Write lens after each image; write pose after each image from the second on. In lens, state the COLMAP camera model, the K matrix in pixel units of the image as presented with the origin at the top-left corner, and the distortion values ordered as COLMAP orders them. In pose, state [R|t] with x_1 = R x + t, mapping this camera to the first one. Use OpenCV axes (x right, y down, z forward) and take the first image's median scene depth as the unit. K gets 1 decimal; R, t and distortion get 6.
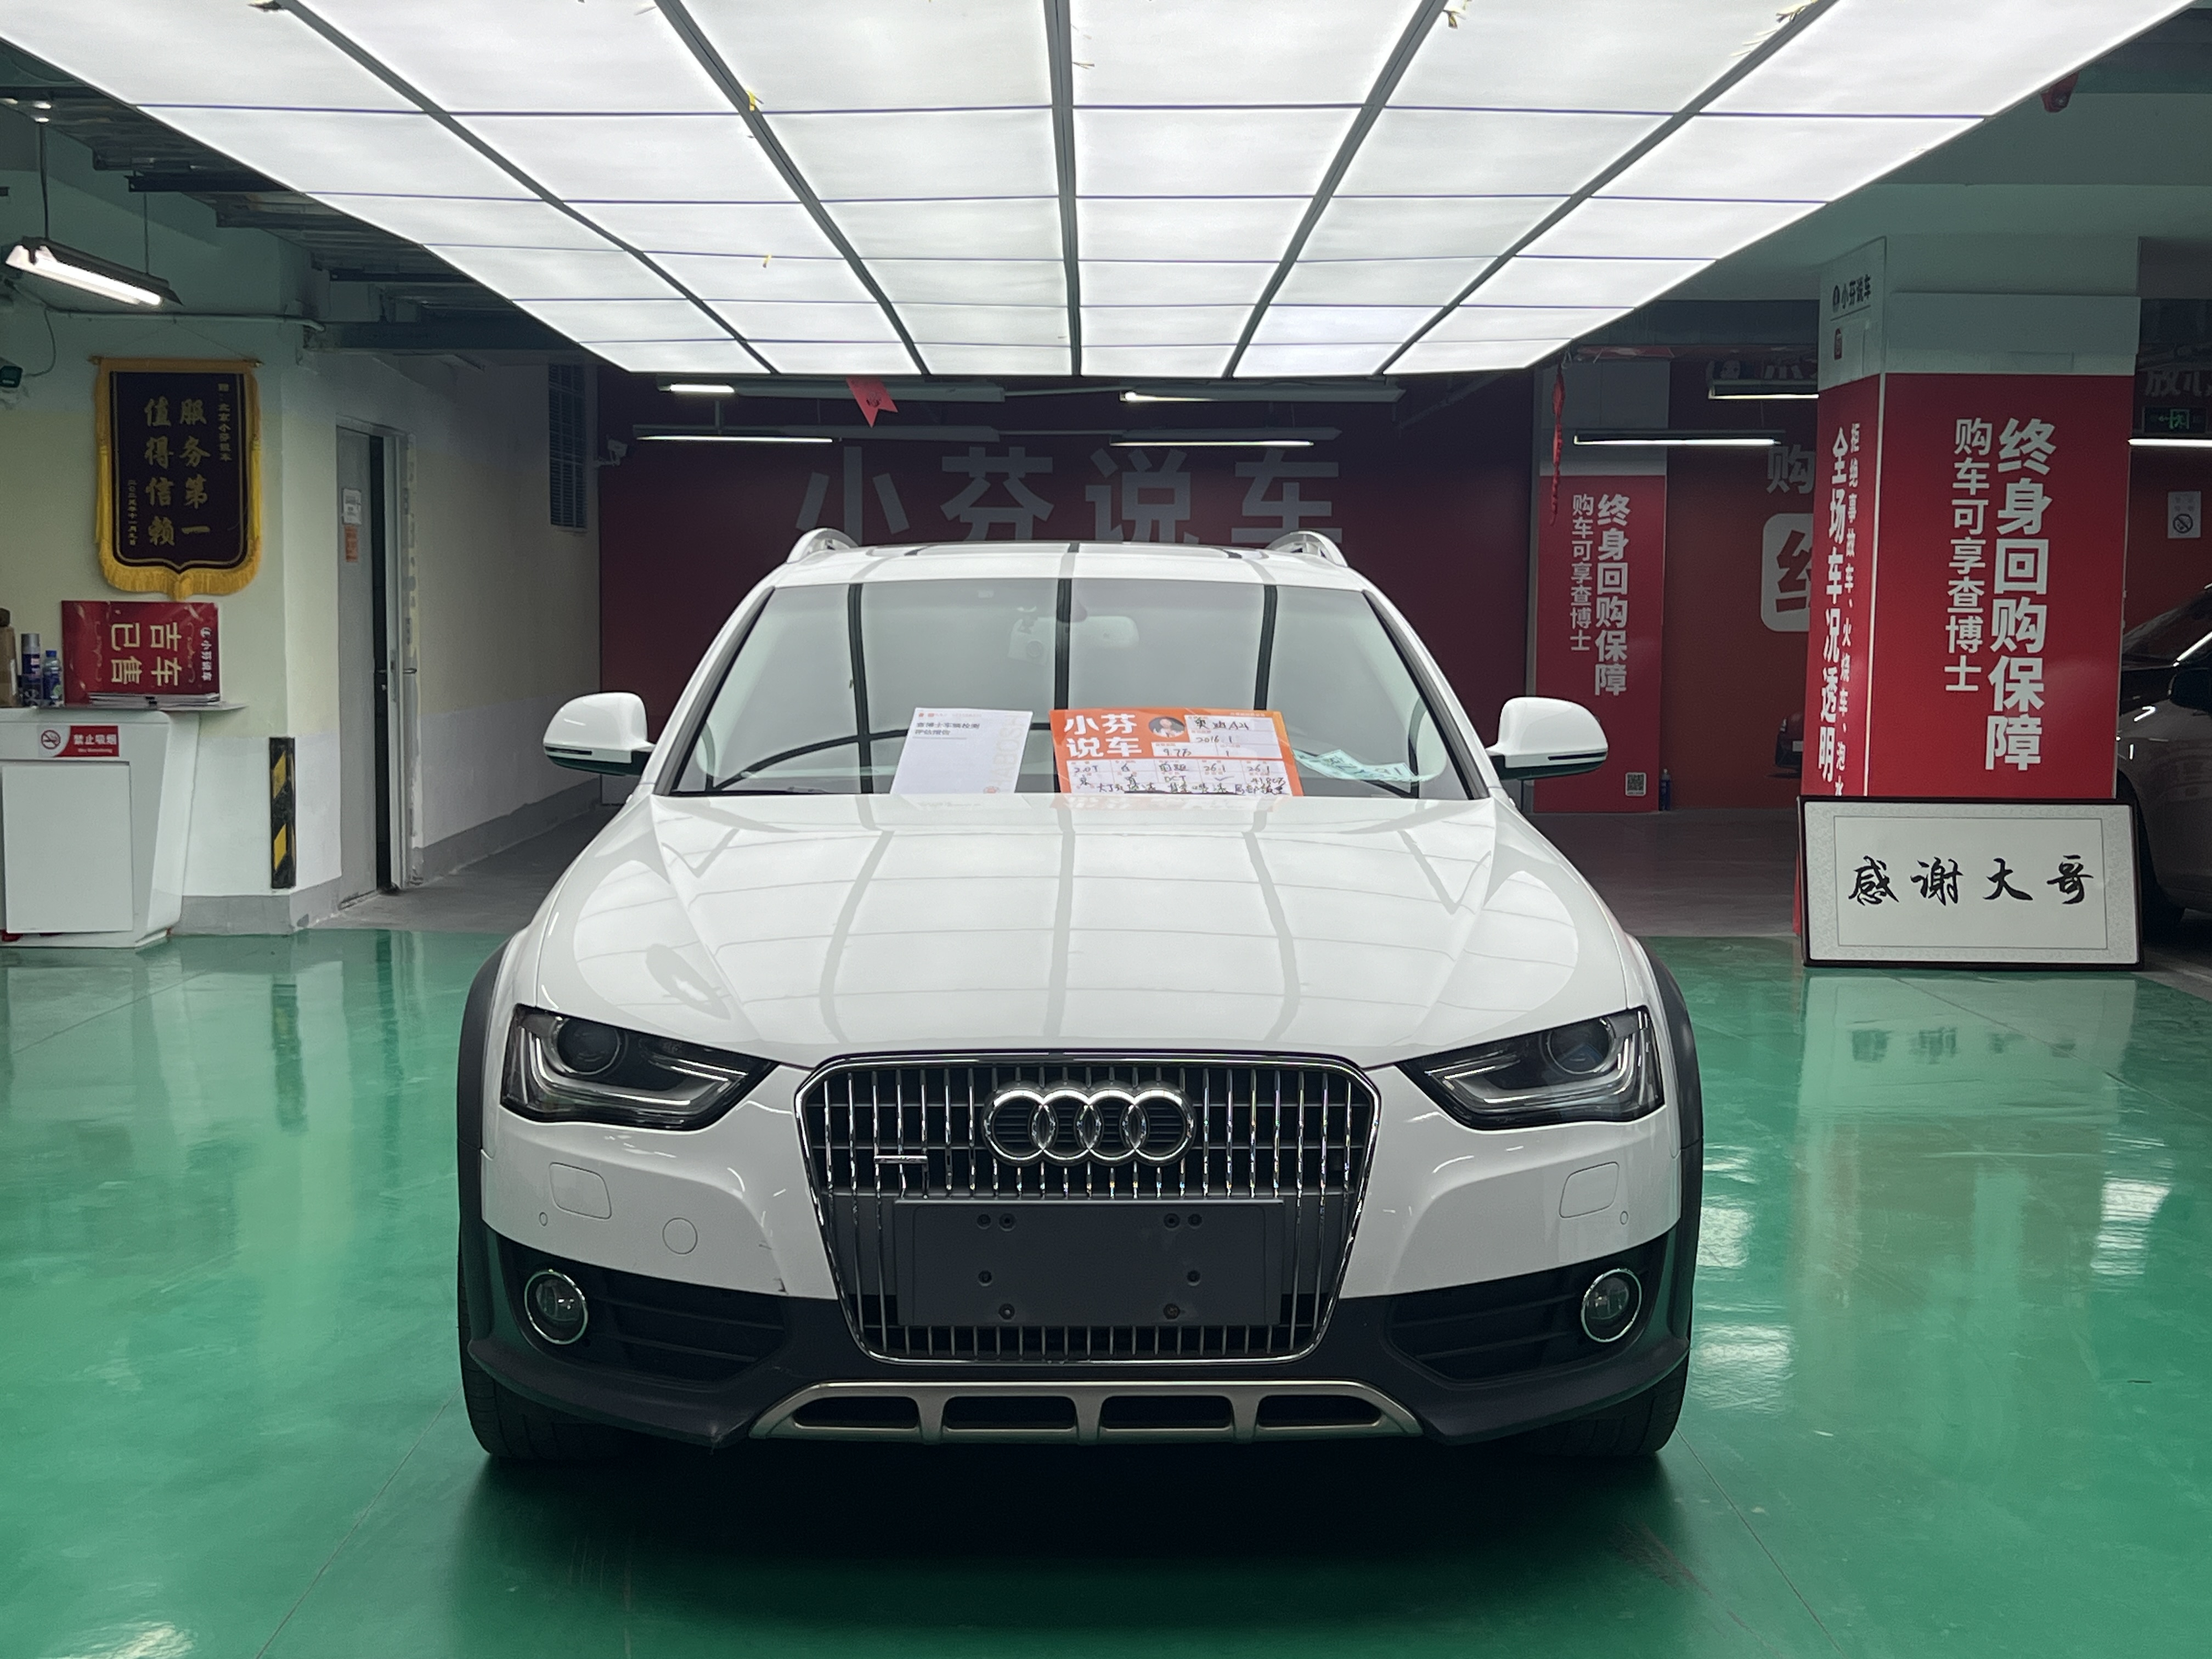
lens RADIAL K [[2877.8, 0, 1090.4], [0, 2877.8, 829.9], [0, 0, 1]] dist [0.077992, 0.000000]
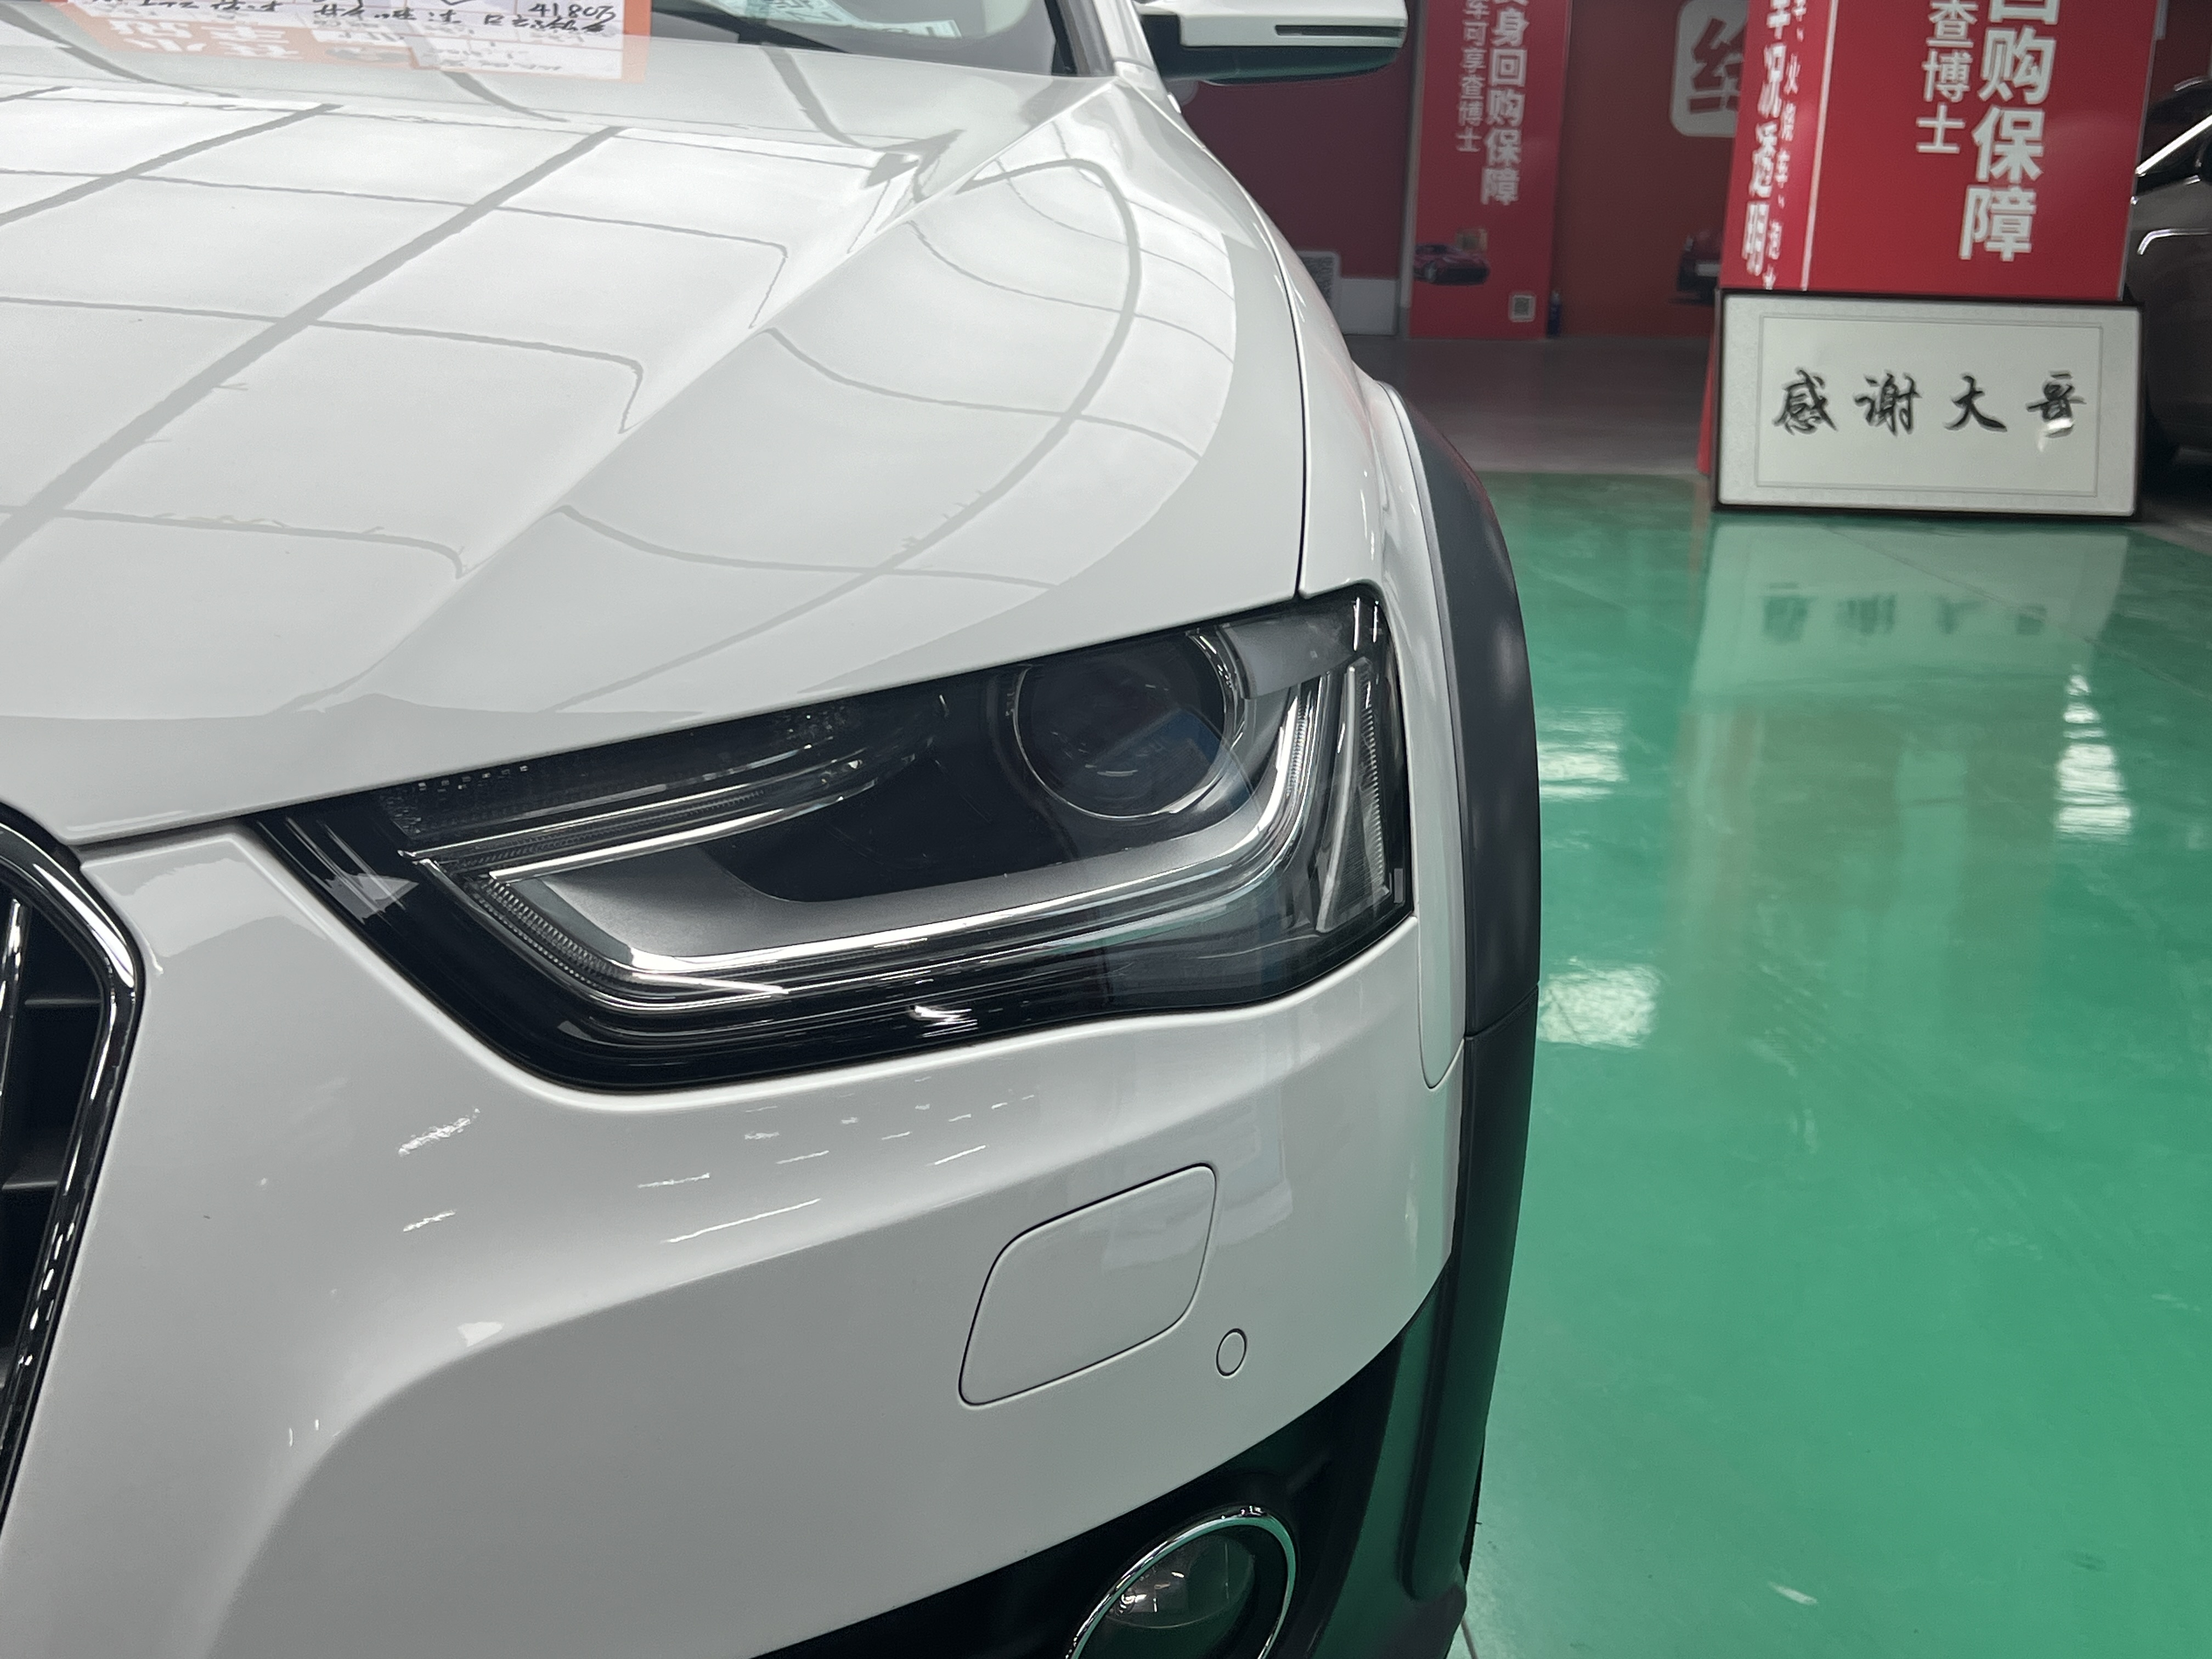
lens RADIAL K [[2710.6, 0, 1113.6], [0, 2710.6, 842.2], [0, 0, 1]] dist [0.042187, 0.000000]
pose [[0.999030, 0.017922, 0.040227, 0.117562], [-0.024488, 0.985276, 0.169208, 0.030621], [-0.036602, -0.170029, 0.984759, 0.546267]]
